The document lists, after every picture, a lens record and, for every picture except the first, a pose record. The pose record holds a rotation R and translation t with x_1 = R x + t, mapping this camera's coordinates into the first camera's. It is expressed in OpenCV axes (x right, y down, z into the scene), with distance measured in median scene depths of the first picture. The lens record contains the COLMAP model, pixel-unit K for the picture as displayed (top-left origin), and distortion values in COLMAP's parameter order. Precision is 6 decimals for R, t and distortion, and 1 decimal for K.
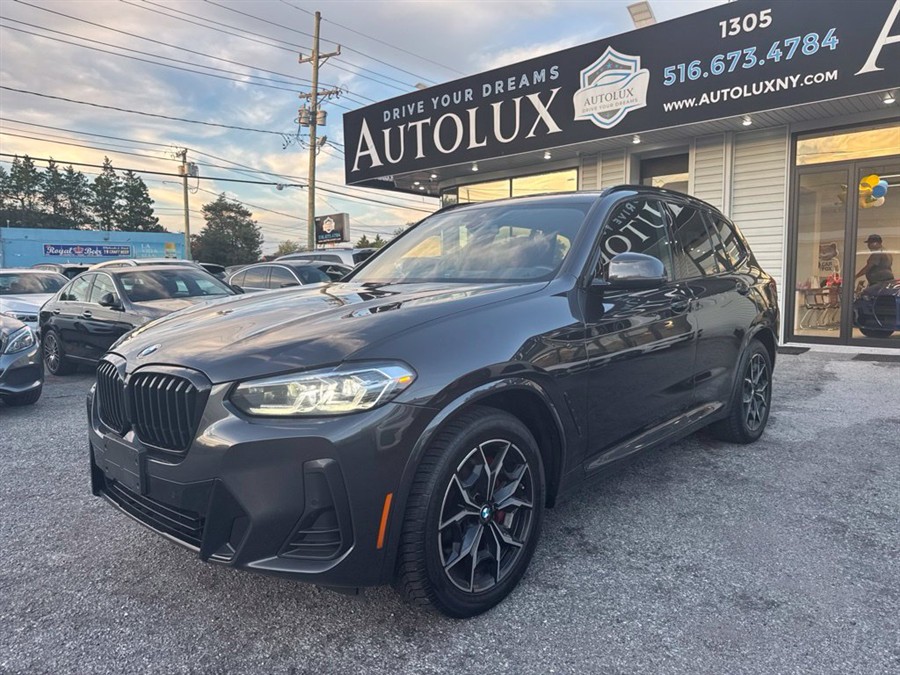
lens RADIAL K [[648.0, 0, 454.9], [0, 648.0, 339.8], [0, 0, 1]] dist [0.056902, -0.061898]
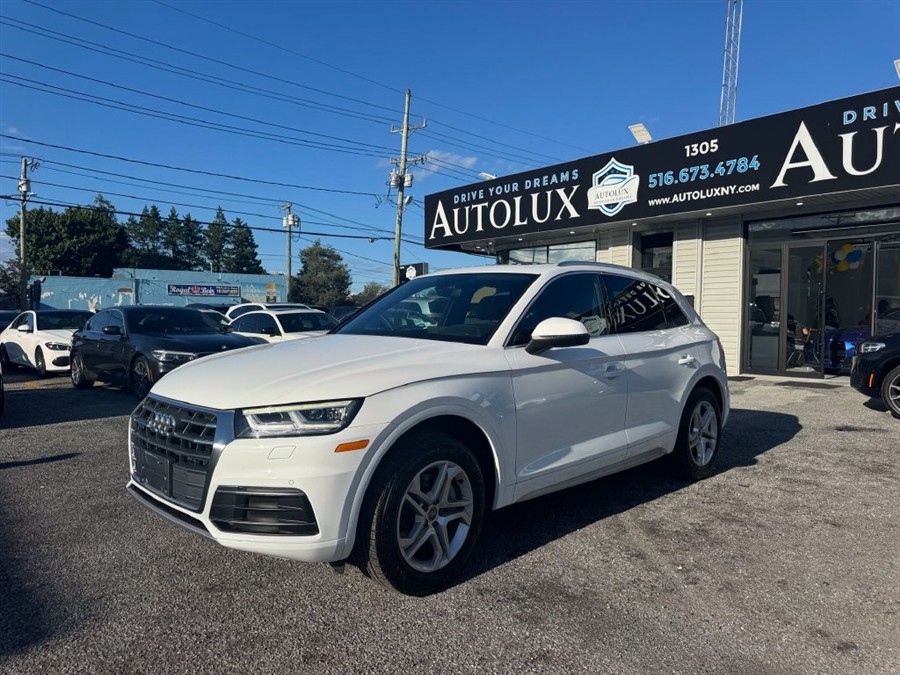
lens RADIAL K [[640.8, 0, 448.9], [0, 640.8, 340.1], [0, 0, 1]] dist [0.208831, -0.436639]
pose [[0.991380, 0.022268, -0.129111, 0.066597], [-0.030114, 0.997796, -0.059133, 0.027333], [0.127509, 0.062511, 0.989866, -0.341067]]
